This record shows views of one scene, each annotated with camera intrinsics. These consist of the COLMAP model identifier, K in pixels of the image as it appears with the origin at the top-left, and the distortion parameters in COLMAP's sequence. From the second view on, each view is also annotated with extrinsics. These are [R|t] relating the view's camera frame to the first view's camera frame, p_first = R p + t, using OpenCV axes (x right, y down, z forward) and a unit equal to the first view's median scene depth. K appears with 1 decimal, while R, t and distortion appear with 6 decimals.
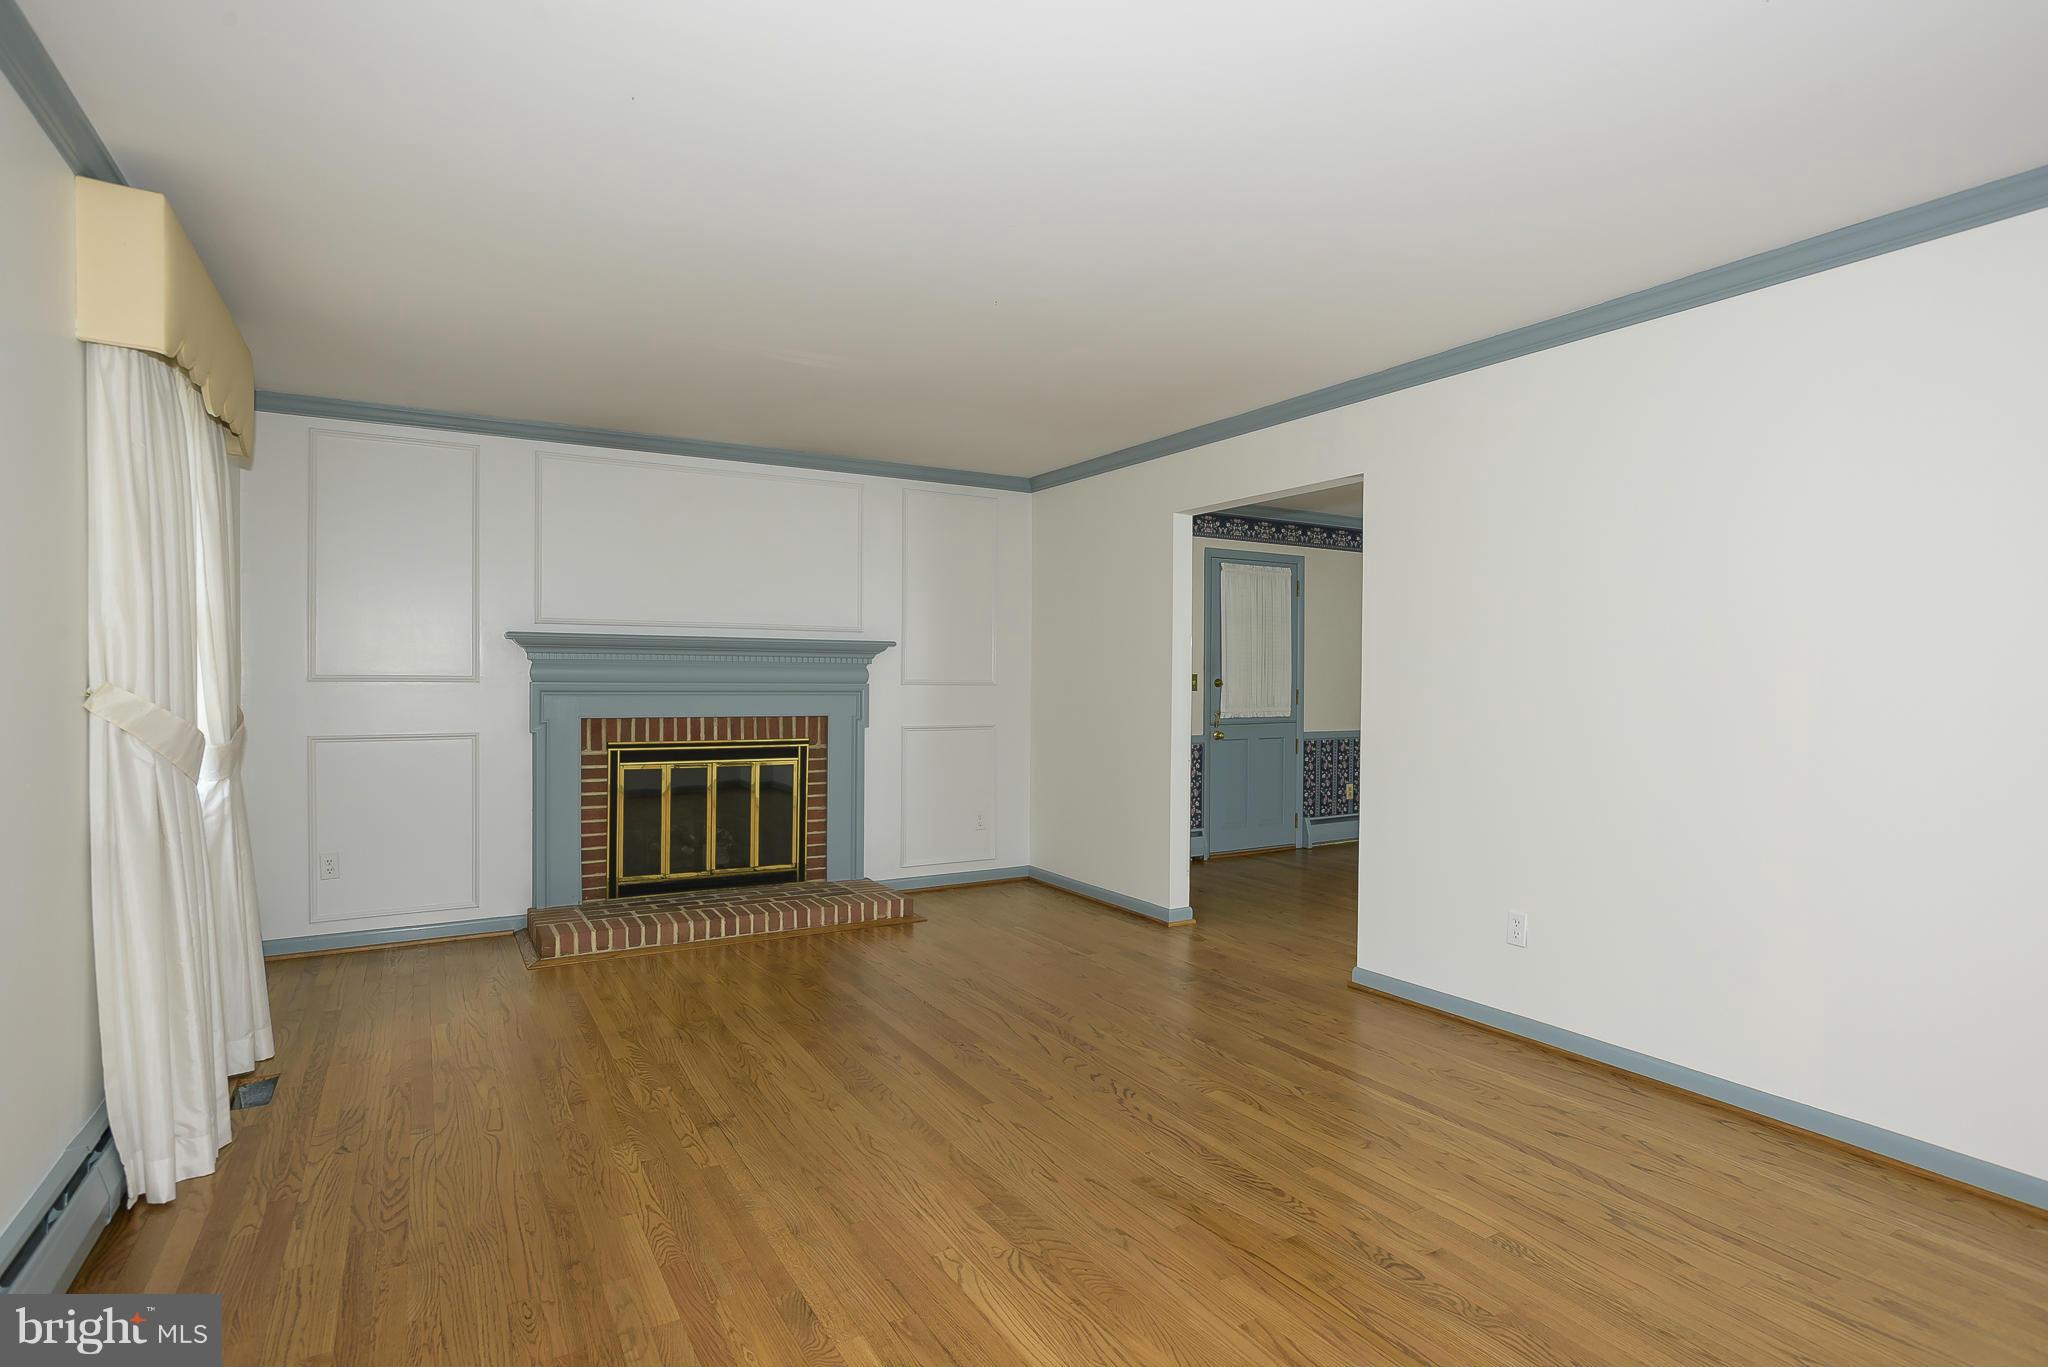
lens RADIAL K [[1045.0, 0, 1024.0], [0, 1045.0, 683.5], [0, 0, 1]] dist [-0.039754, 0.000142]
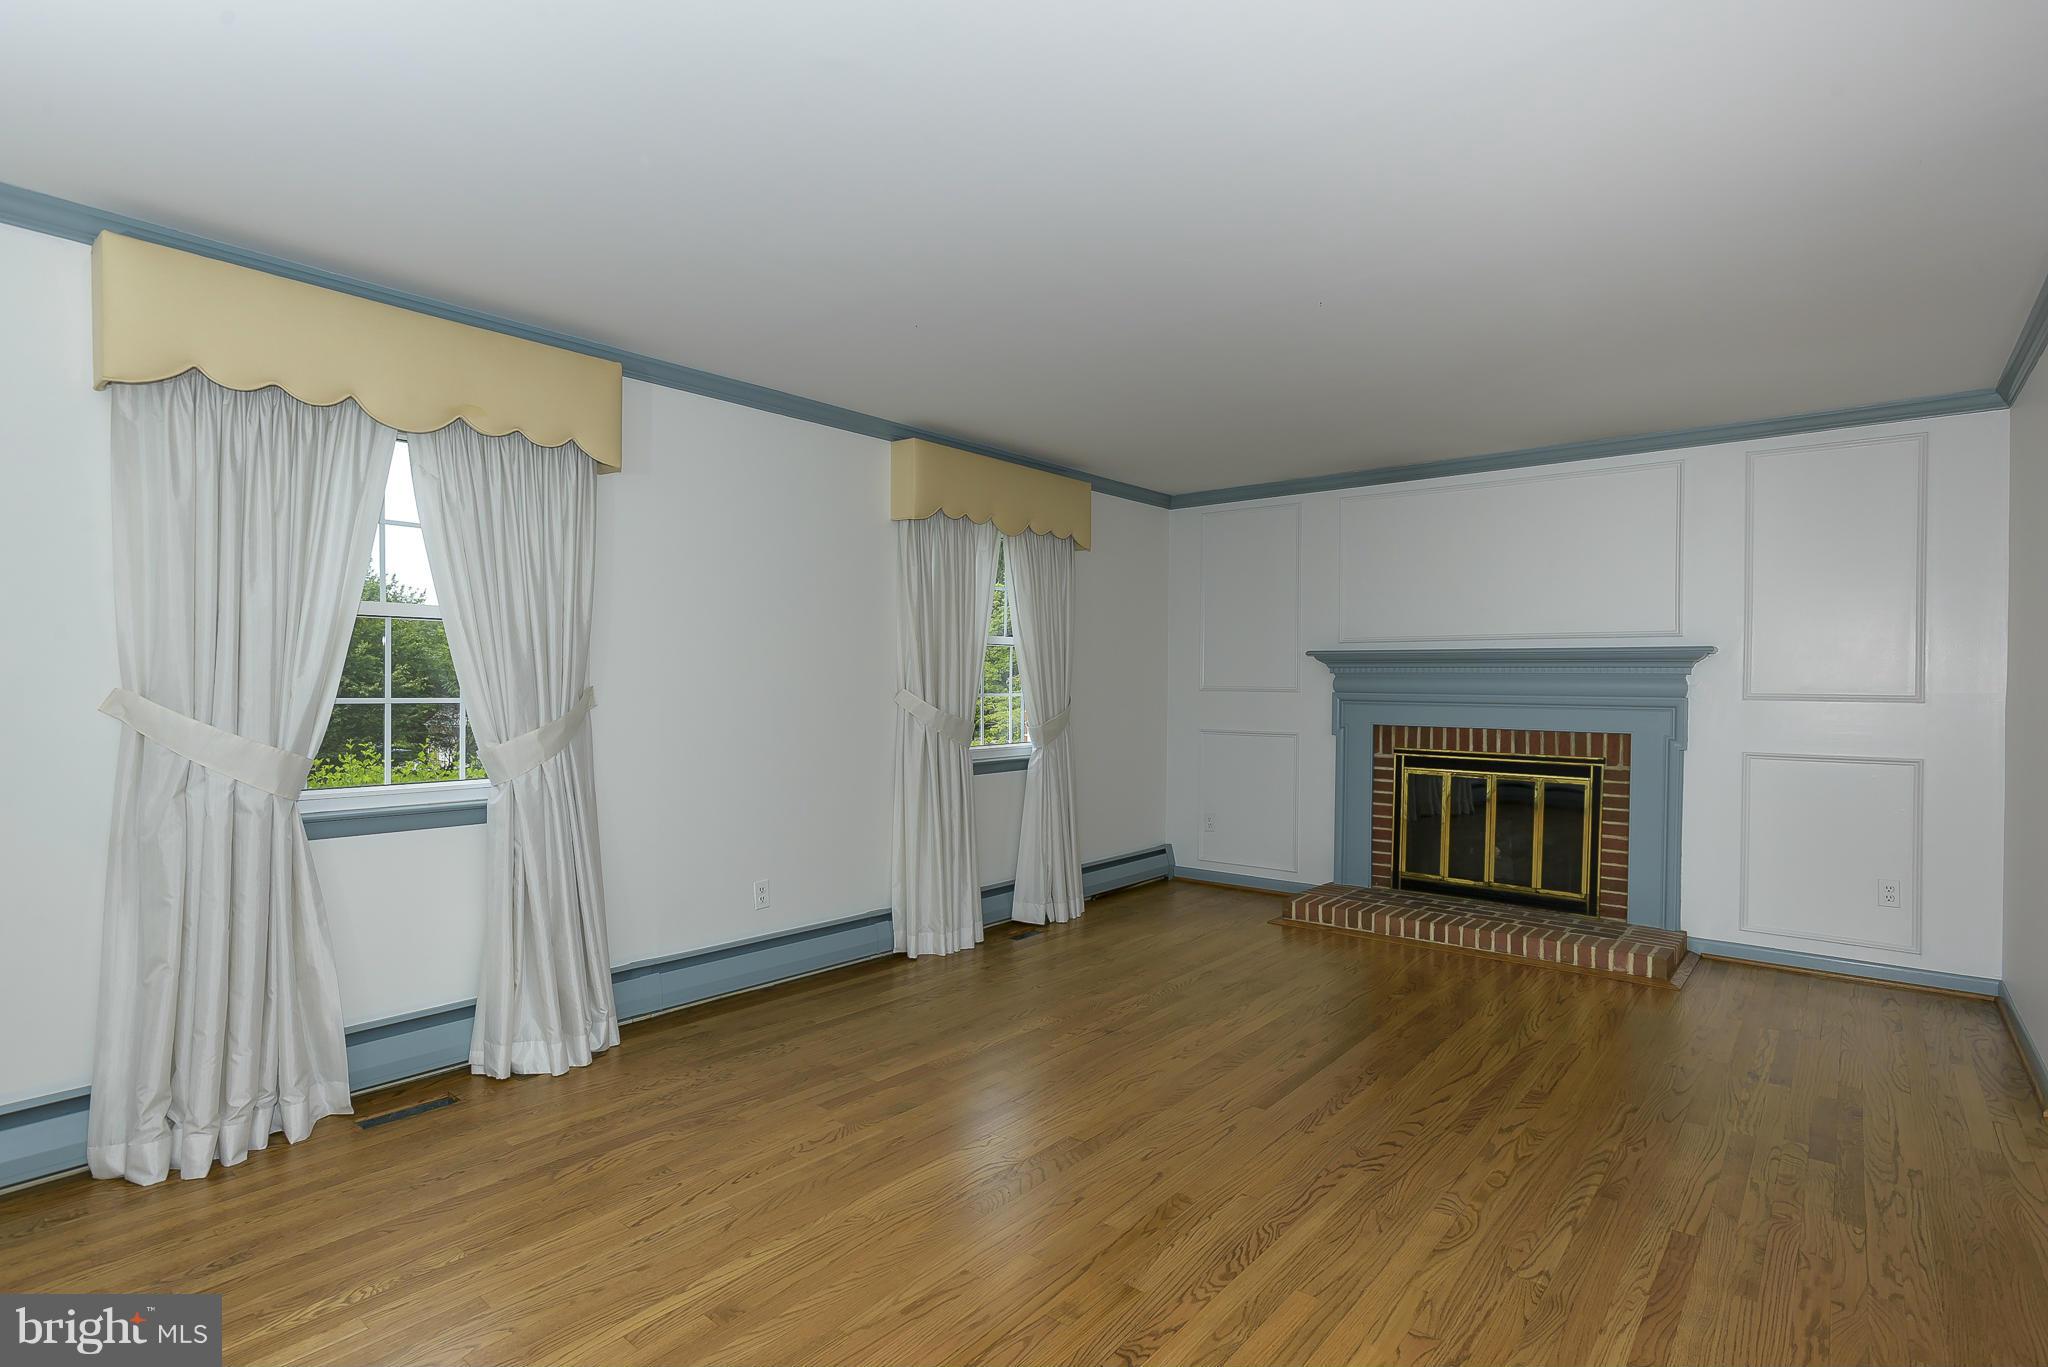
lens RADIAL K [[1016.5, 0, 1024.0], [0, 1016.5, 683.5], [0, 0, 1]] dist [-0.094136, 0.052699]
pose [[0.312717, -0.003669, -0.949839, 0.489916], [-0.013524, 0.999874, -0.008314, 0.002891], [0.949750, 0.015446, 0.312628, 0.286747]]
